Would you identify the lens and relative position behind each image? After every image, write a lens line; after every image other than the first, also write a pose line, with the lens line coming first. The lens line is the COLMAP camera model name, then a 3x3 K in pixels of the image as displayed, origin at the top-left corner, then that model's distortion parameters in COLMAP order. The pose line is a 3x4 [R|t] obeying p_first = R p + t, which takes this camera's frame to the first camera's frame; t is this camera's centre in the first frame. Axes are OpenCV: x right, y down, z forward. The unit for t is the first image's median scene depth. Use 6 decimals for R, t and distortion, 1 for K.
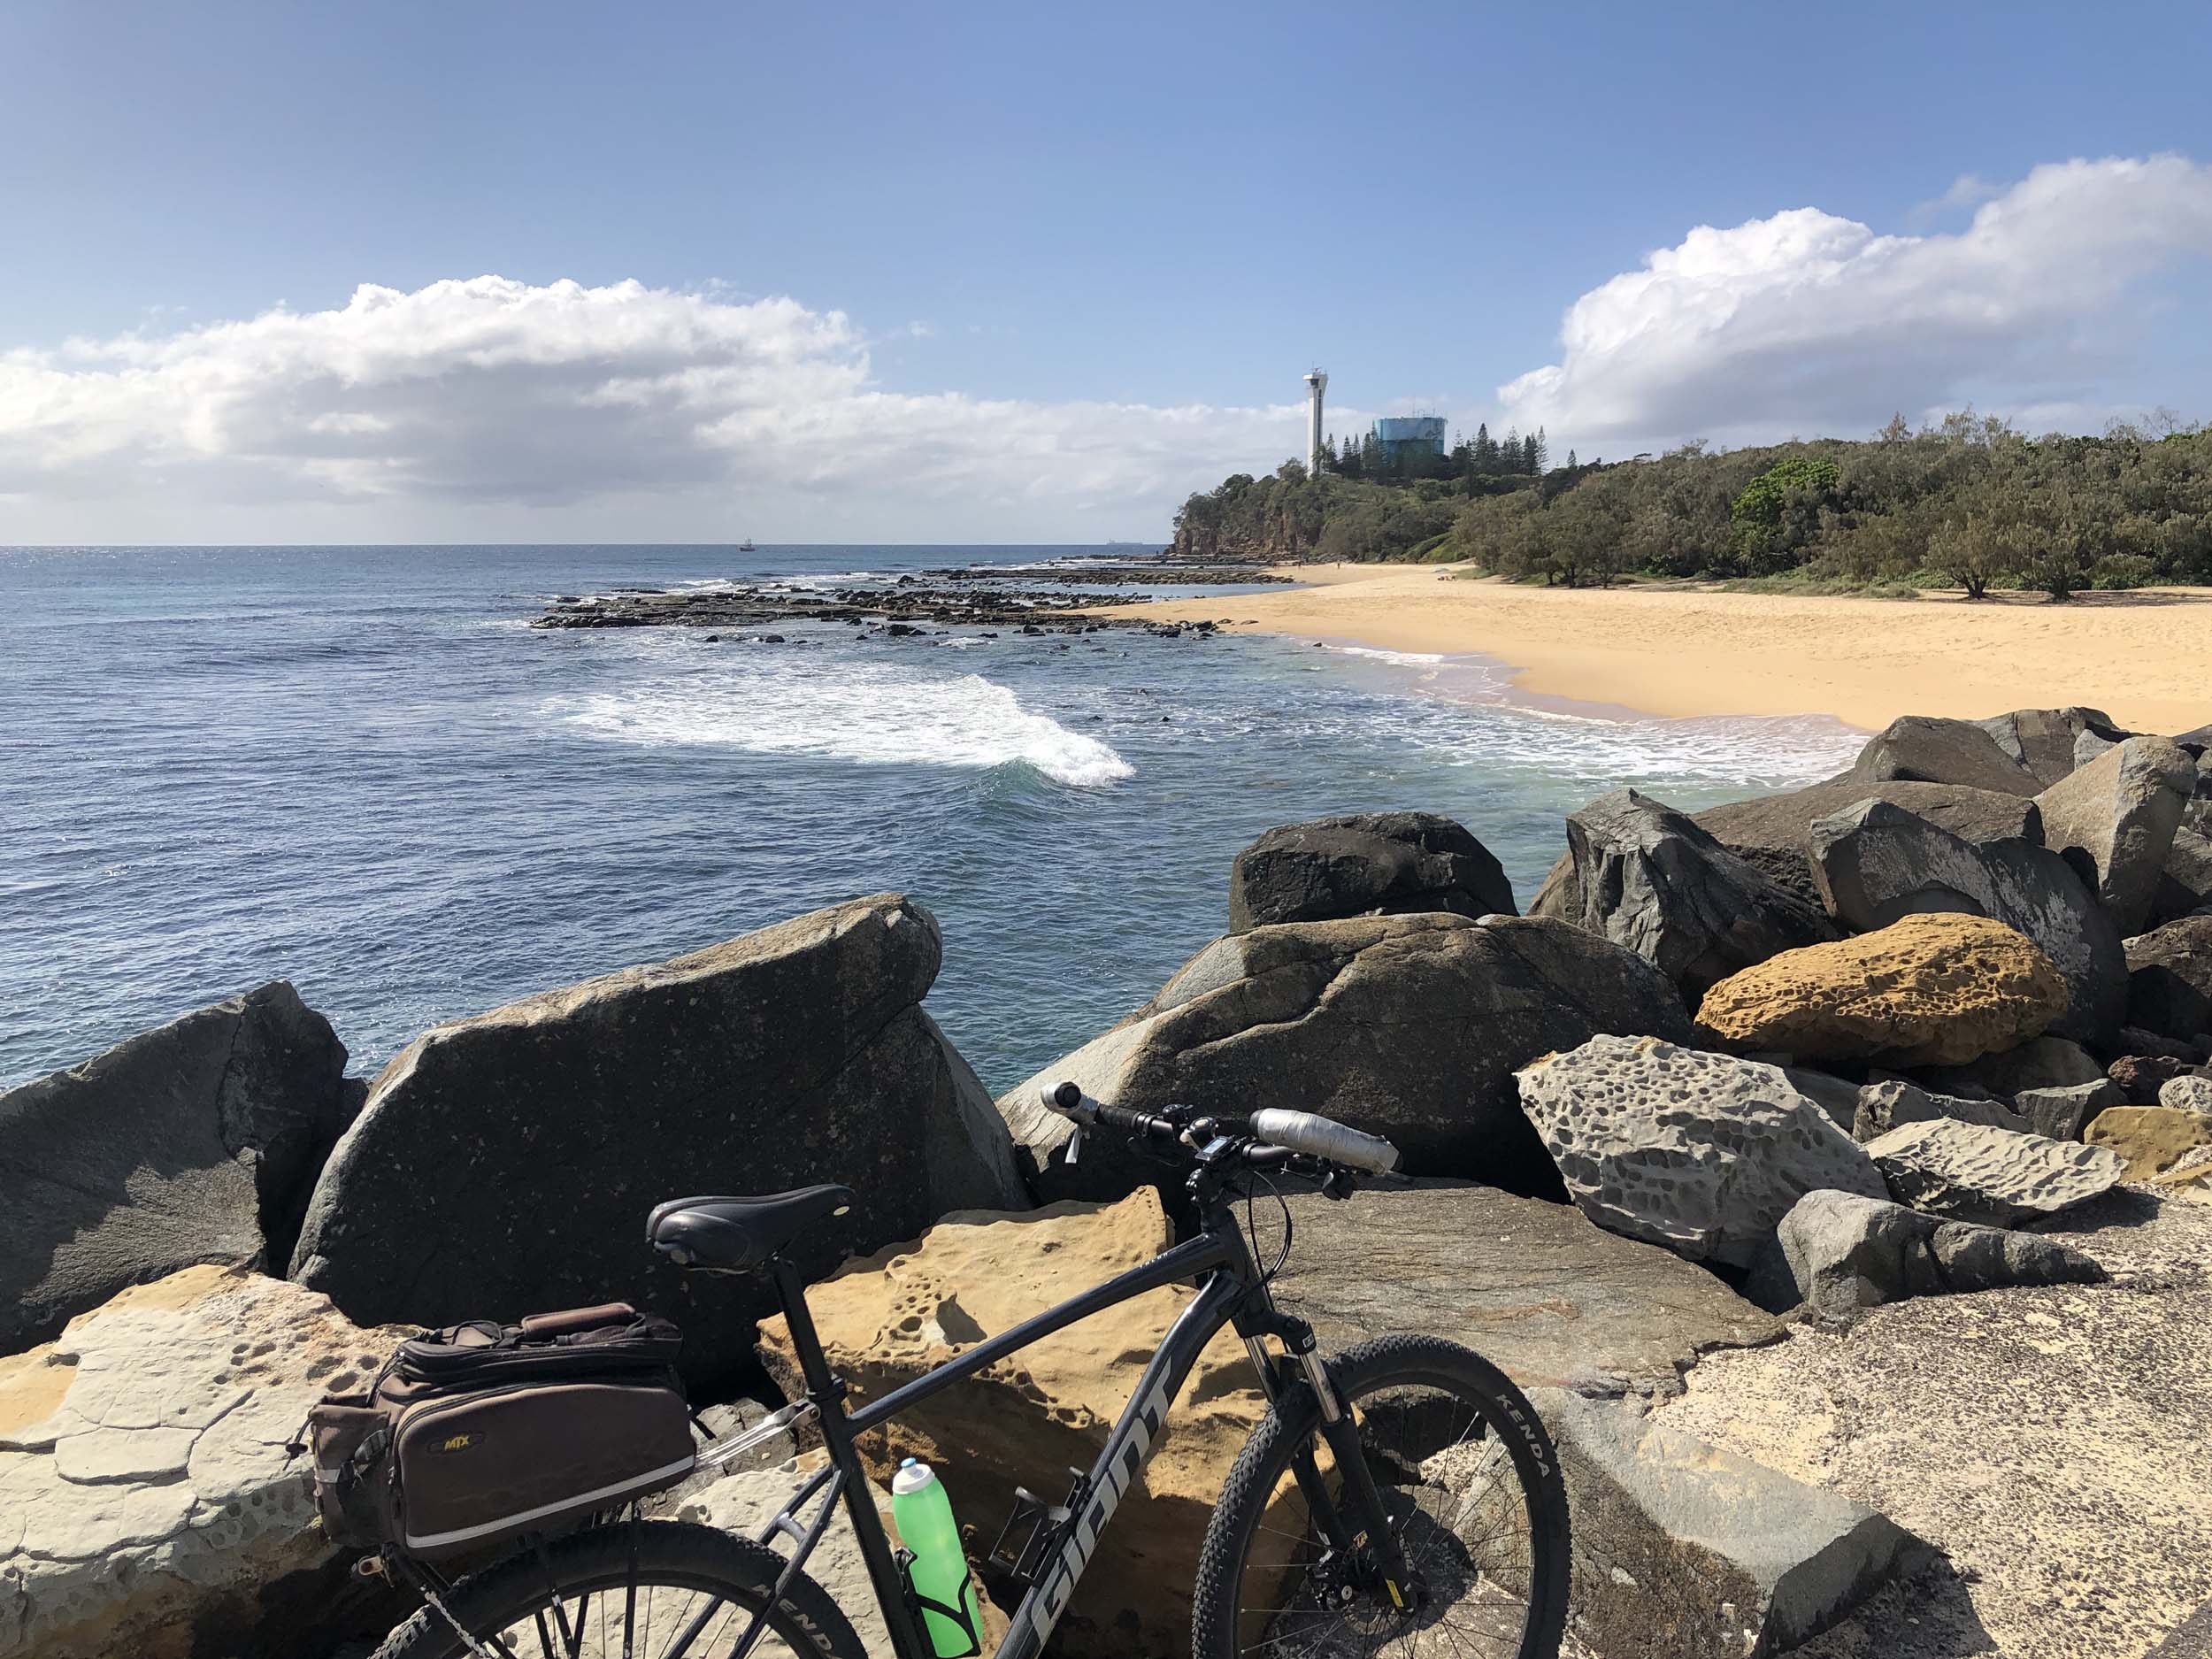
lens RADIAL K [[1798.9, 0, 1096.0], [0, 1798.9, 827.0], [0, 0, 1]] dist [0.048248, -0.057756]
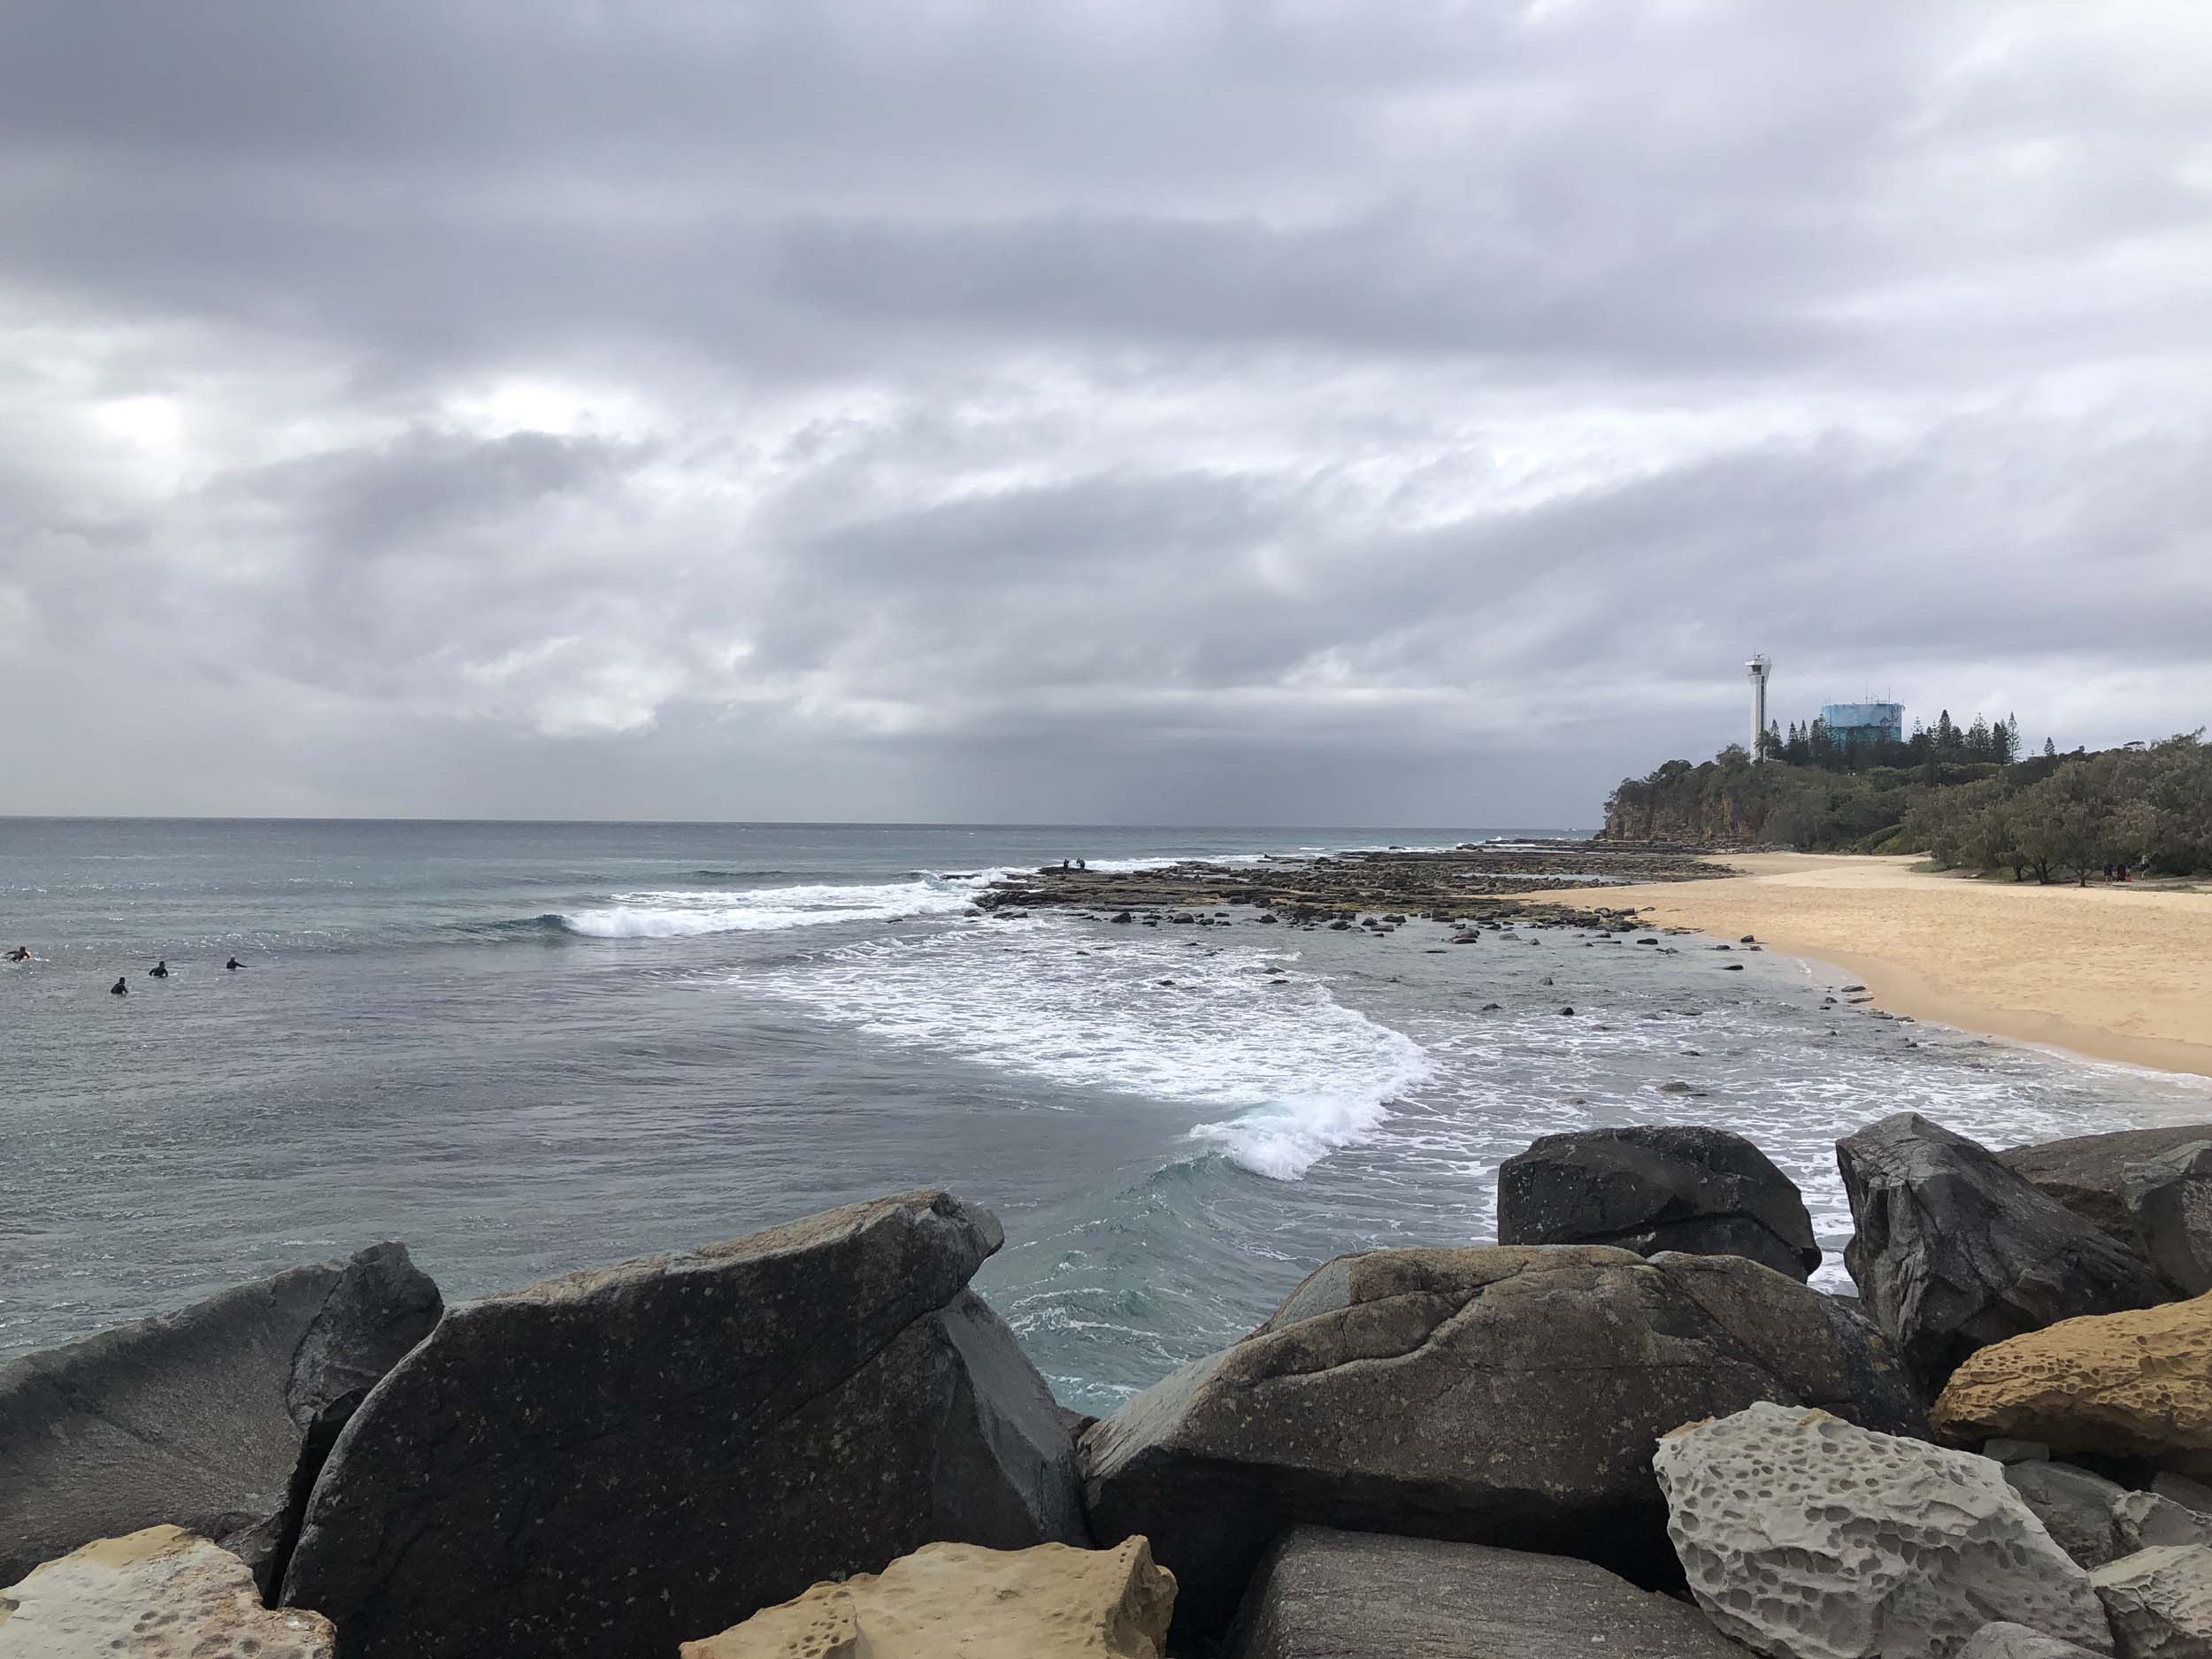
lens RADIAL K [[1798.9, 0, 1116.5], [0, 1798.9, 831.2], [0, 0, 1]] dist [0.048248, -0.057756]
pose [[0.973958, 0.014245, -0.226282, 0.164465], [-0.048511, 0.988005, -0.146602, -0.013489], [0.221480, 0.153762, 0.962966, 0.044978]]
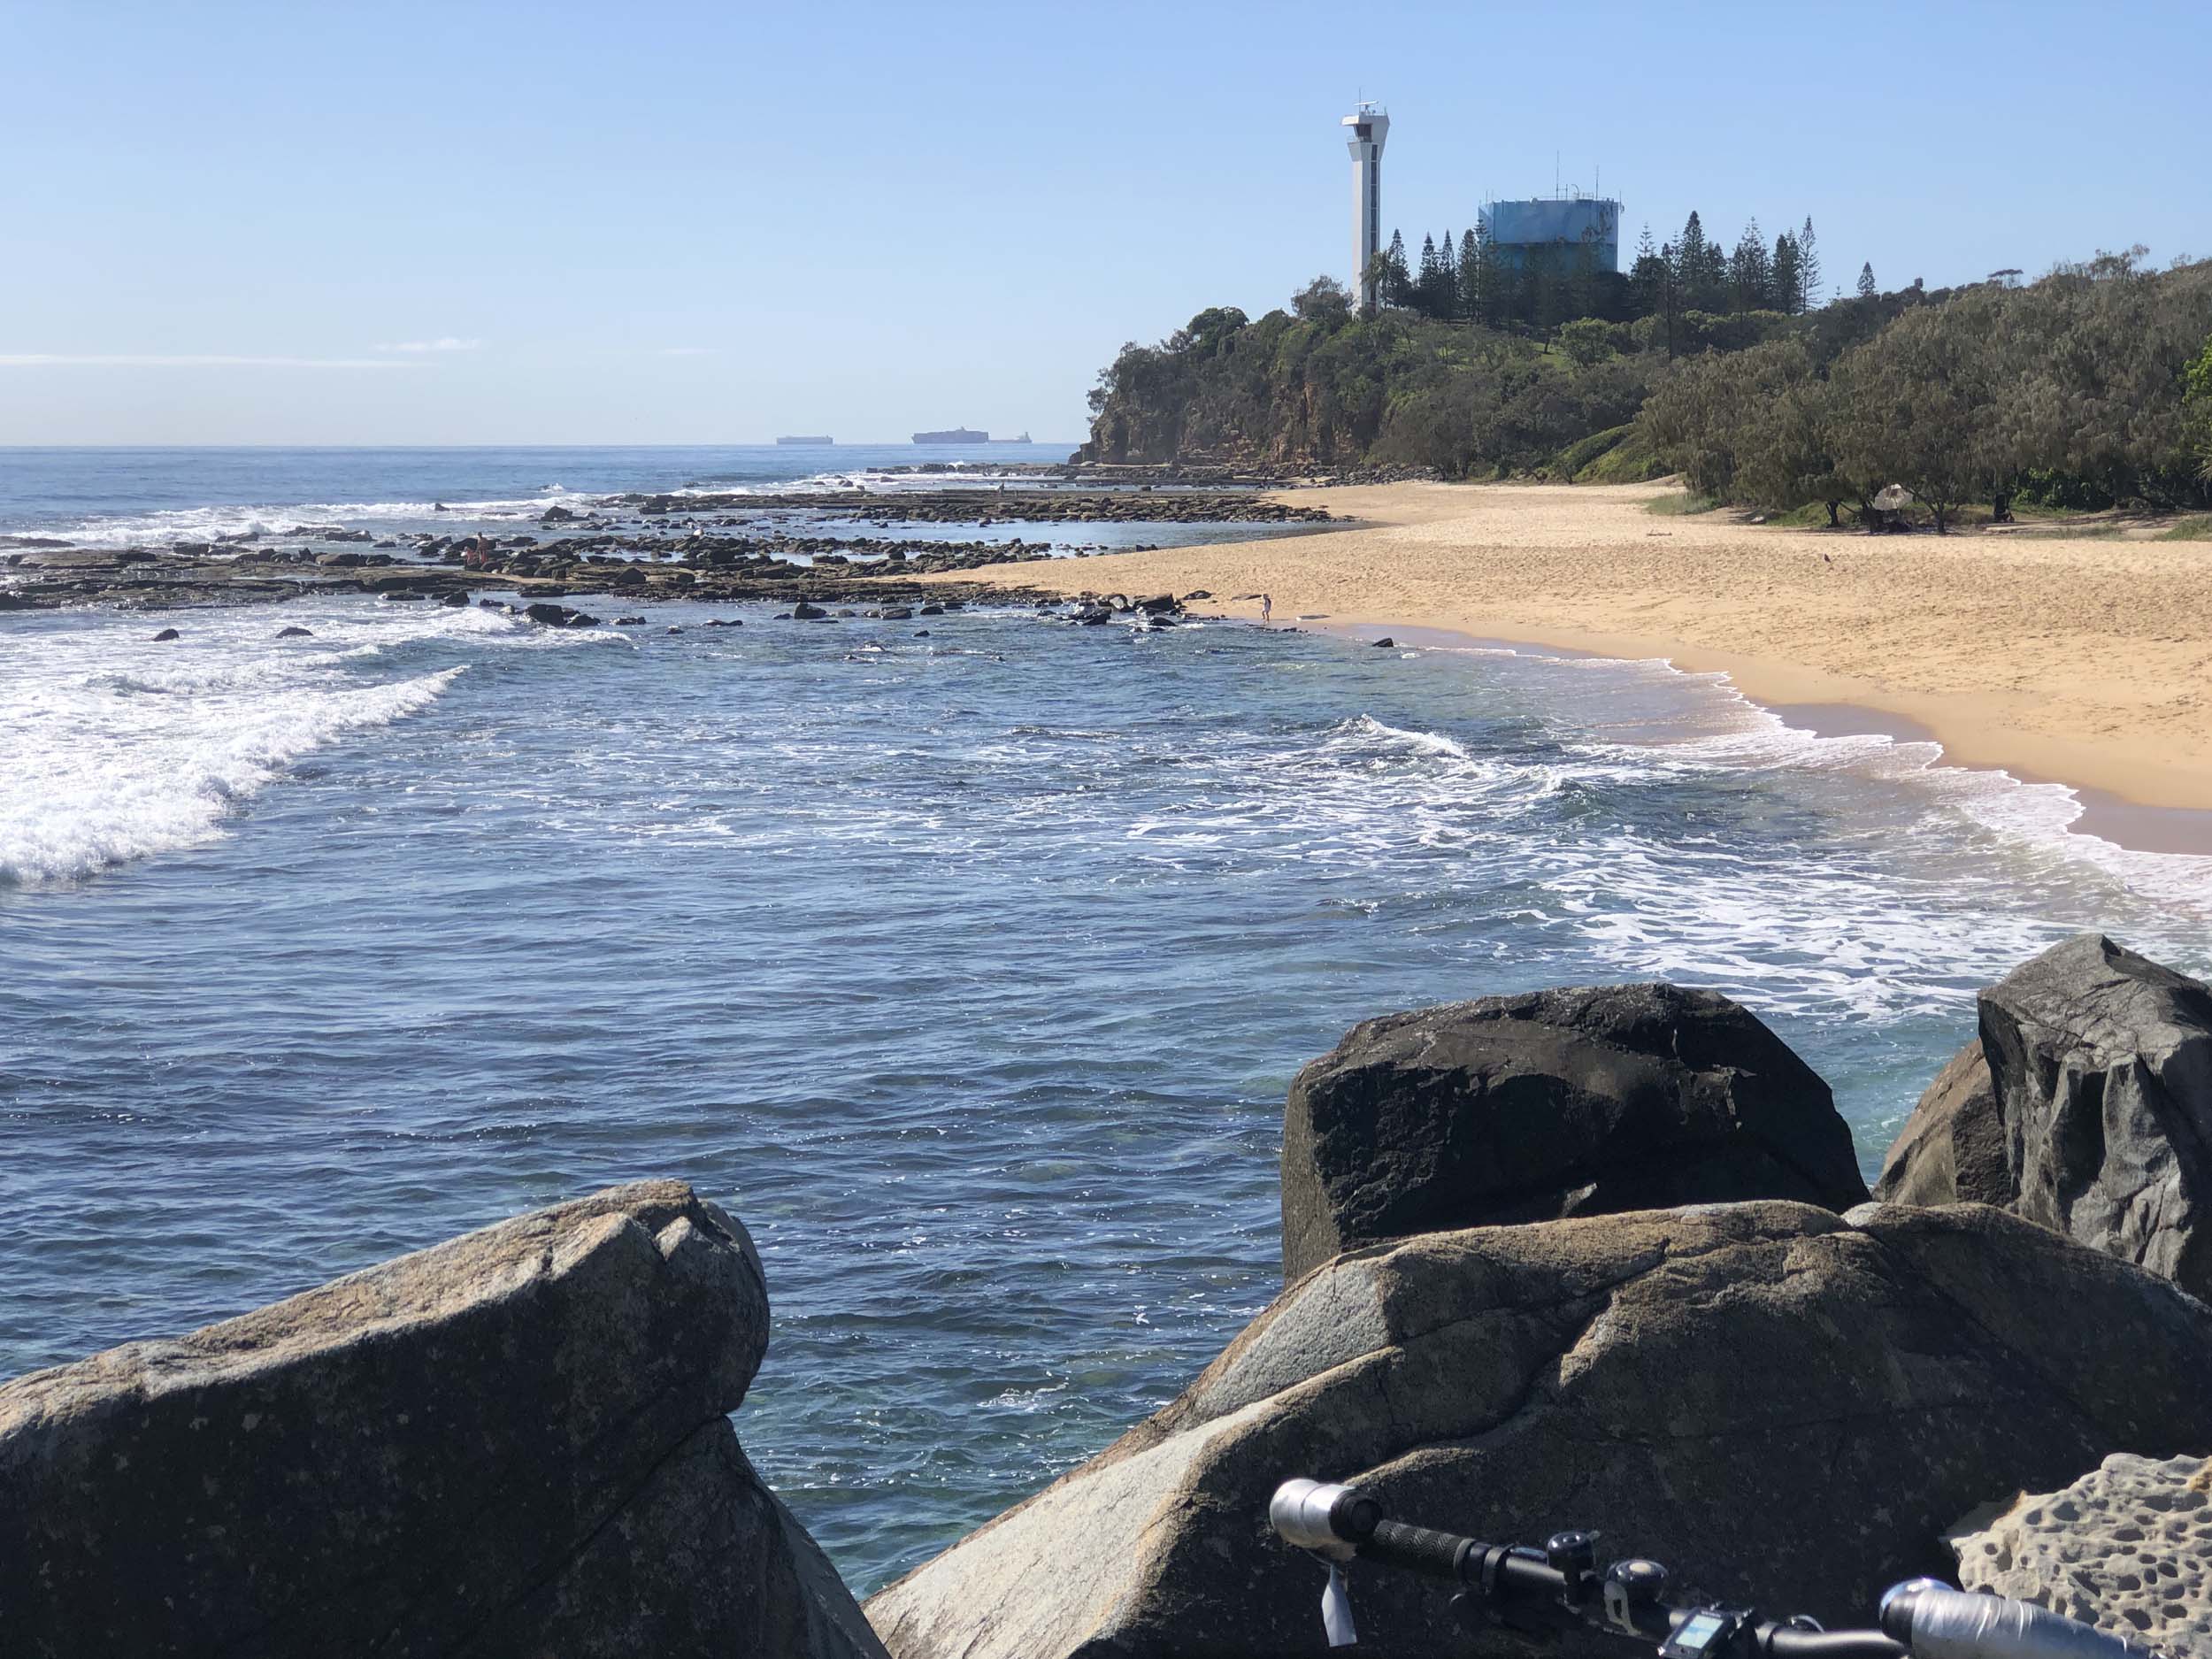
lens RADIAL K [[3581.9, 0, 1100.3], [0, 3581.9, 837.0], [0, 0, 1]] dist [0.075242, 0.000000]
pose [[0.998896, -0.005339, 0.046662, -0.035744], [0.007521, 0.998880, -0.046724, -0.006861], [-0.046360, 0.047024, 0.997817, 0.039527]]
